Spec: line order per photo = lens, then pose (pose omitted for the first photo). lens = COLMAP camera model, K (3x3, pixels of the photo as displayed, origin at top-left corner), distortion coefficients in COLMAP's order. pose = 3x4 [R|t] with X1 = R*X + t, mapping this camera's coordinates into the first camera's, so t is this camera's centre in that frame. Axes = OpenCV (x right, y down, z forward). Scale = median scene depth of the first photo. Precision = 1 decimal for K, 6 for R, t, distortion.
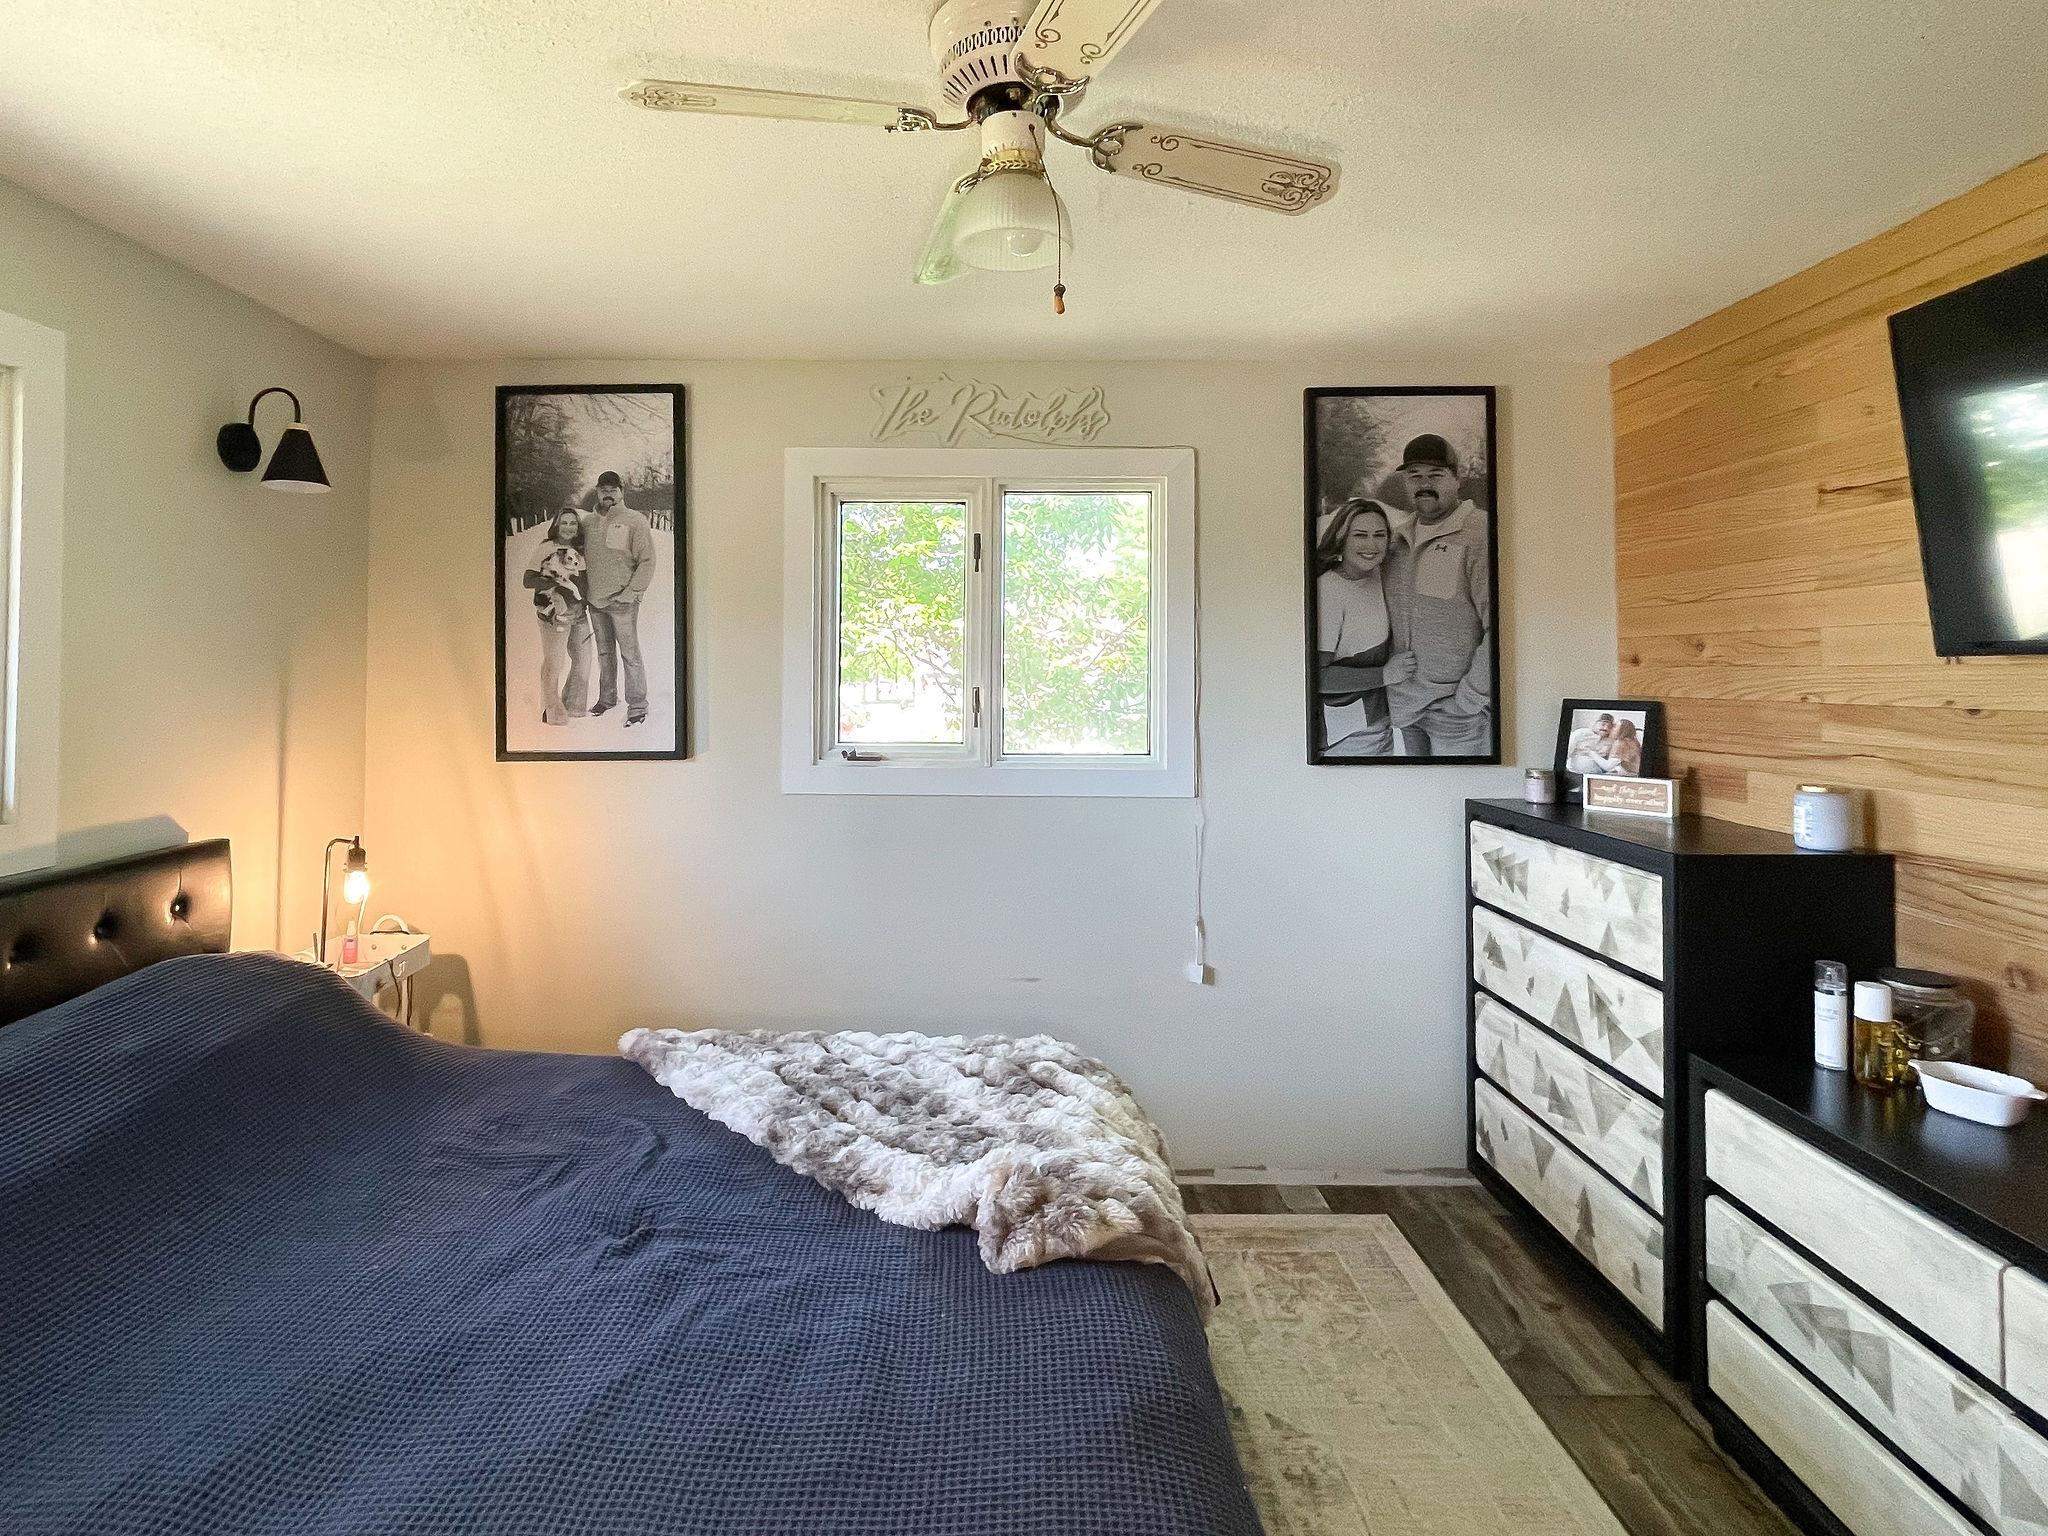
lens RADIAL K [[1061.2, 0, 1017.4], [0, 1061.2, 645.8], [0, 0, 1]] dist [0.001672, -0.000625]
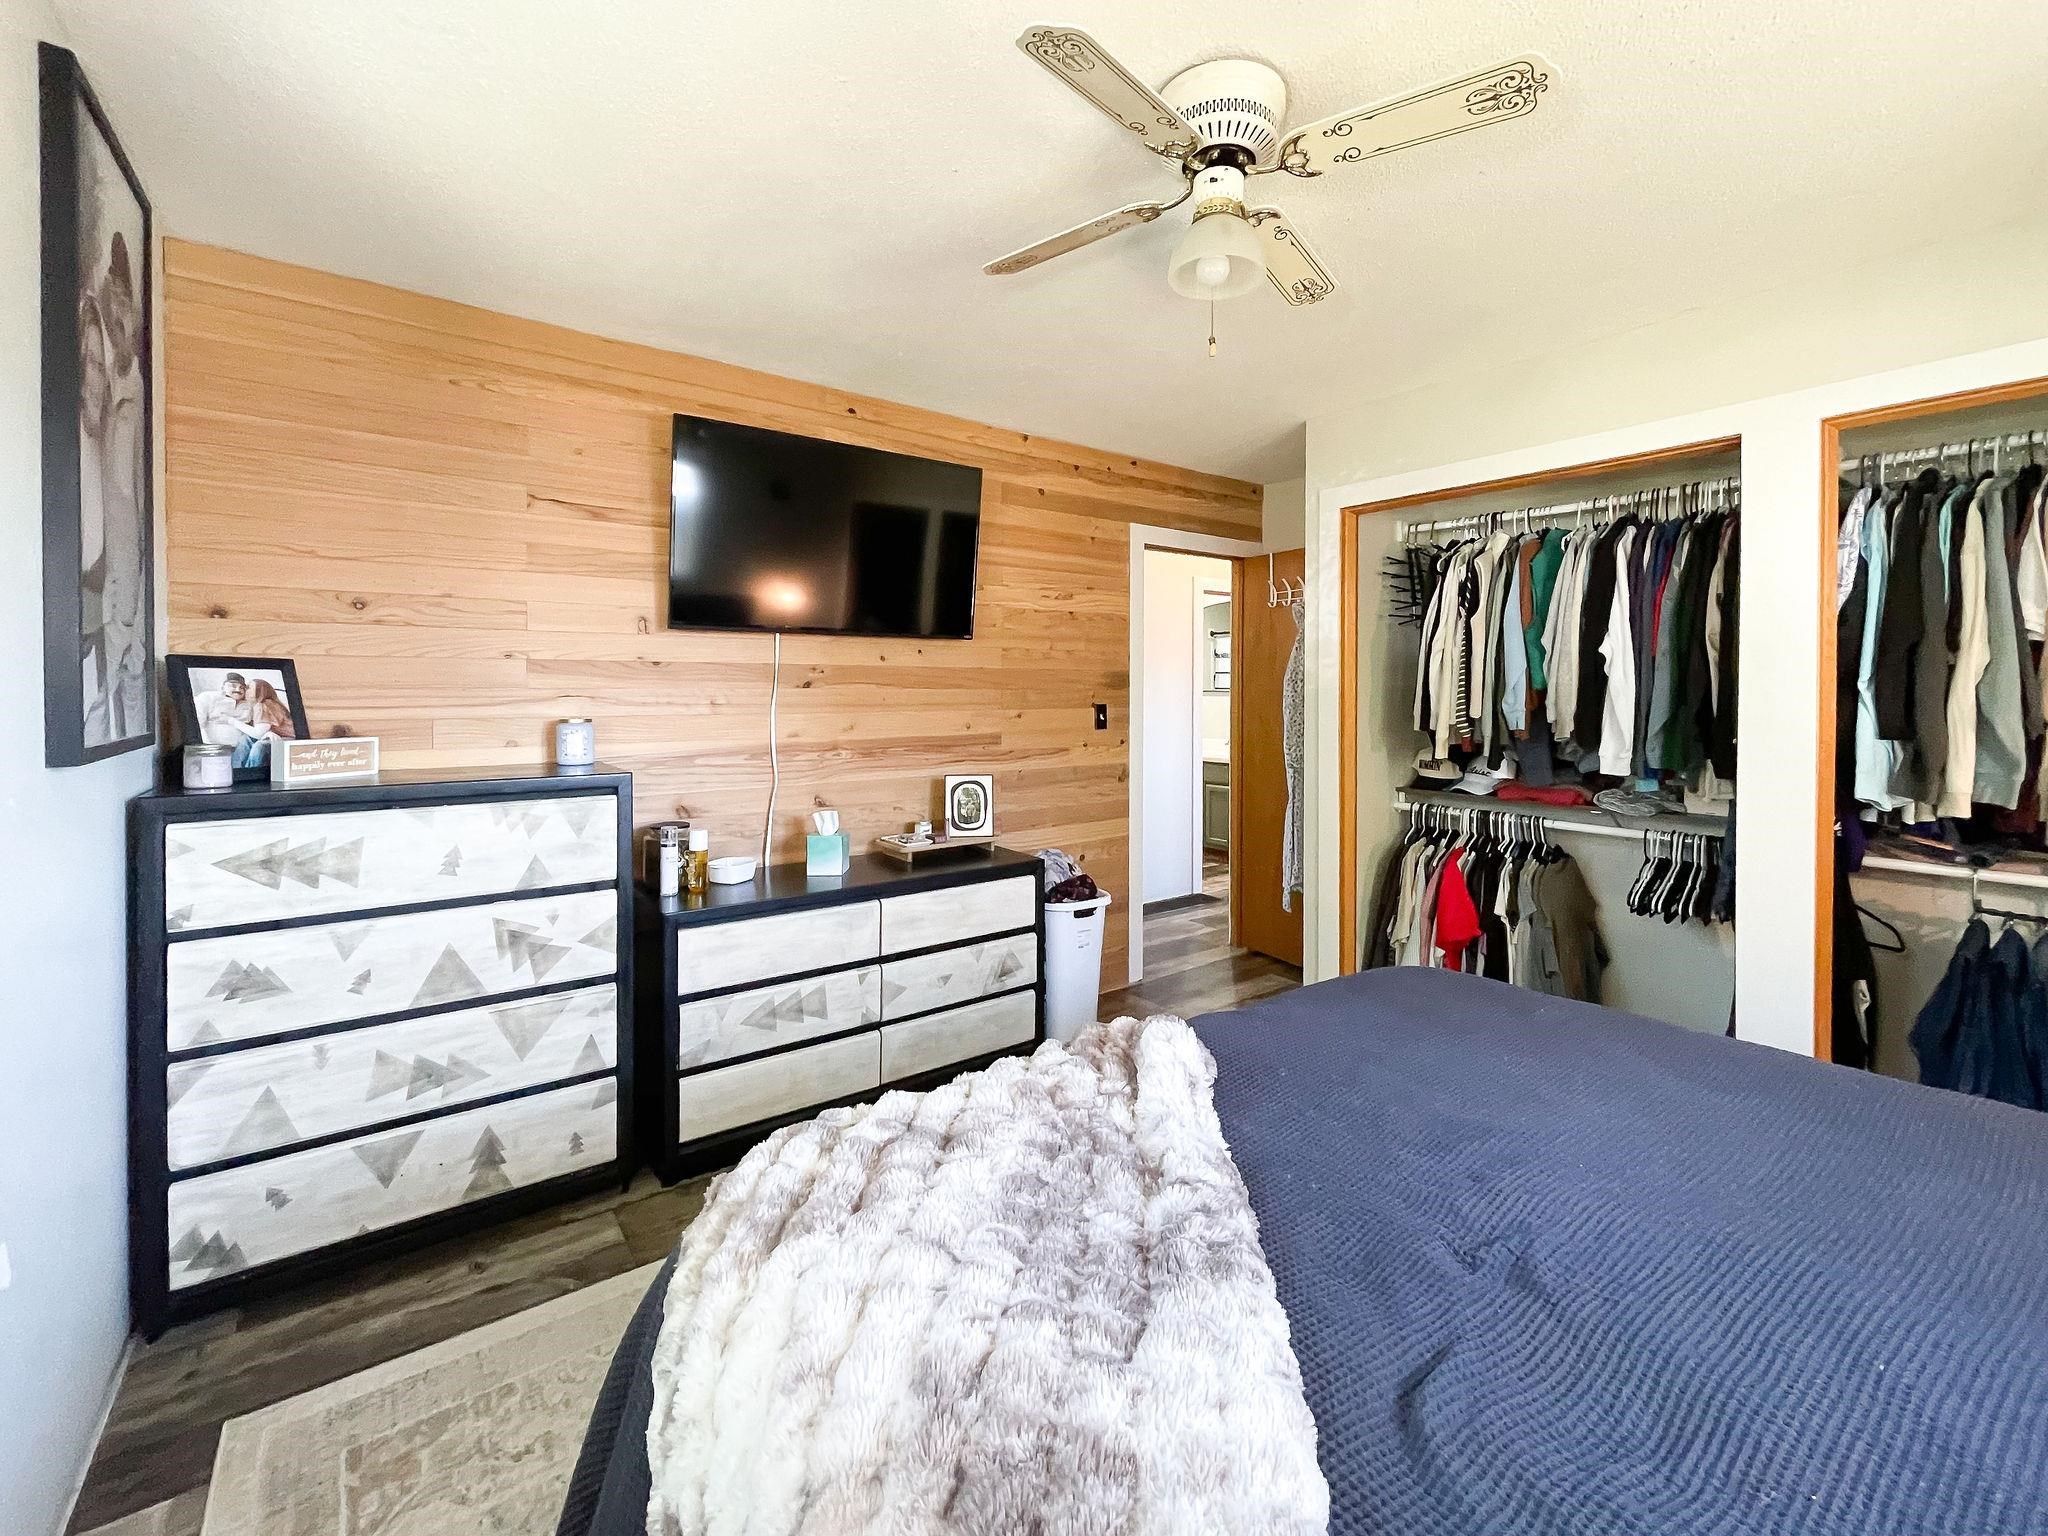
lens RADIAL K [[881.6, 0, 1023.3], [0, 881.6, 691.9], [0, 0, 1]] dist [-0.002744, -0.000283]
pose [[-0.578197, -0.007957, 0.815859, -0.359807], [-0.023575, 0.999698, -0.006957, 0.066246], [-0.815557, -0.023257, -0.578210, 0.857686]]
